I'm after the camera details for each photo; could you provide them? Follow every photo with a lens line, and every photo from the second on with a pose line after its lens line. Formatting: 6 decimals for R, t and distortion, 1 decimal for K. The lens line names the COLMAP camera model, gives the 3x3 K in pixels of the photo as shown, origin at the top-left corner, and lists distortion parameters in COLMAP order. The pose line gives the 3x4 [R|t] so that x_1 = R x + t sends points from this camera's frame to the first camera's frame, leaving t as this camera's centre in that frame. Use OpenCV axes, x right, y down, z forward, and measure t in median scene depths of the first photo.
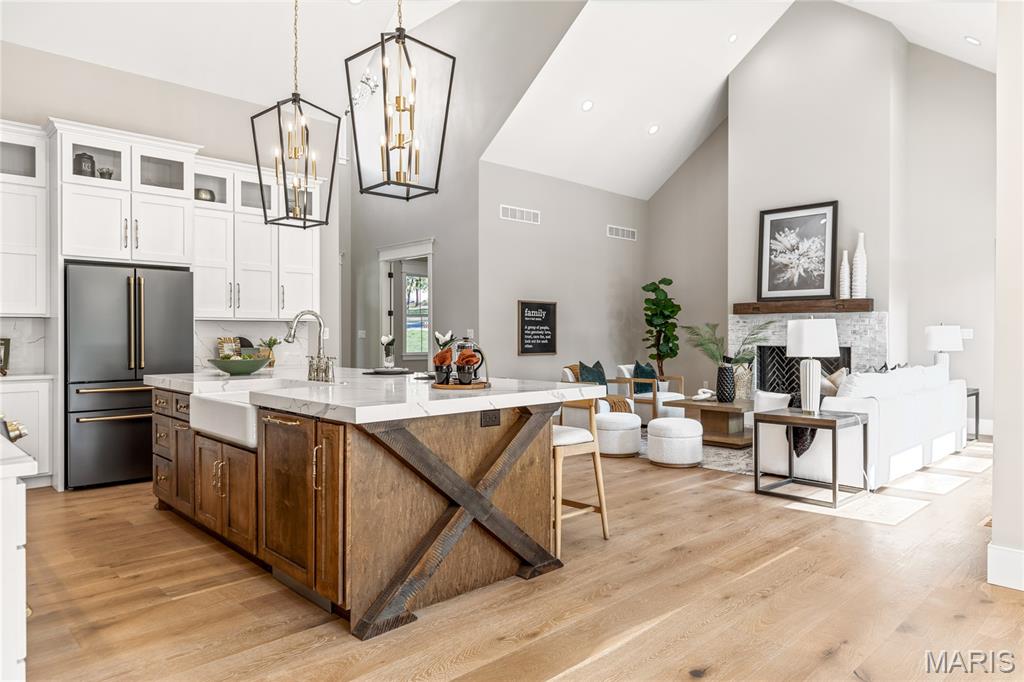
lens RADIAL K [[647.2, 0, 511.1], [0, 647.2, 338.8], [0, 0, 1]] dist [-0.003200, 0.013582]
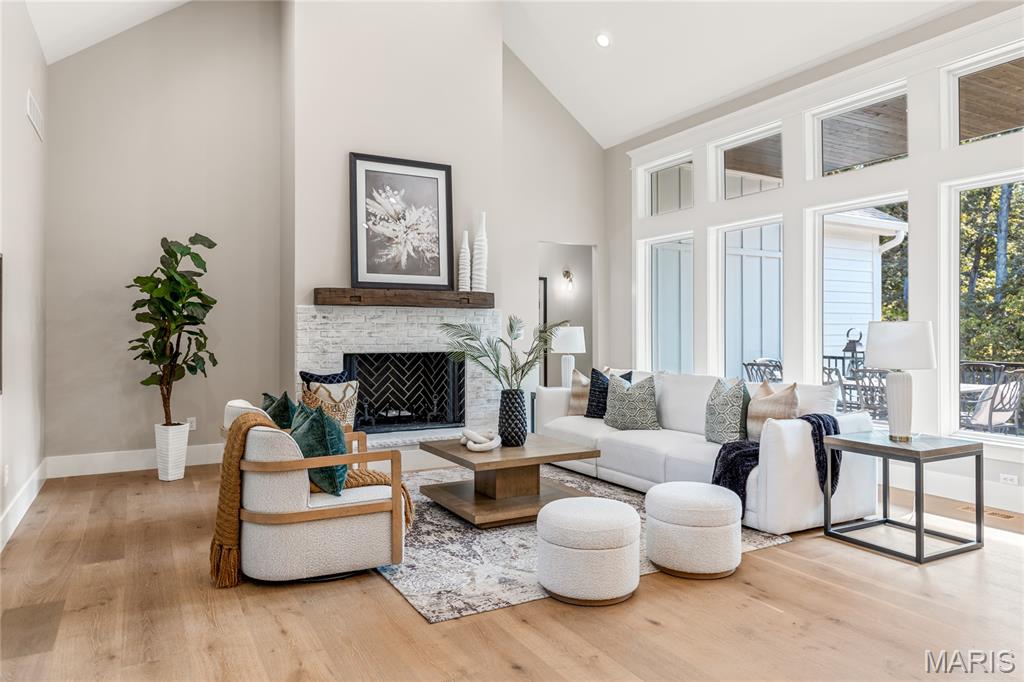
lens RADIAL K [[647.2, 0, 506.6], [0, 647.2, 343.4], [0, 0, 1]] dist [-0.003200, 0.013582]
pose [[0.261031, -0.020559, 0.965111, -0.229731], [0.007685, 0.999786, 0.019219, -0.011448], [-0.965300, 0.002401, 0.261133, 0.692248]]
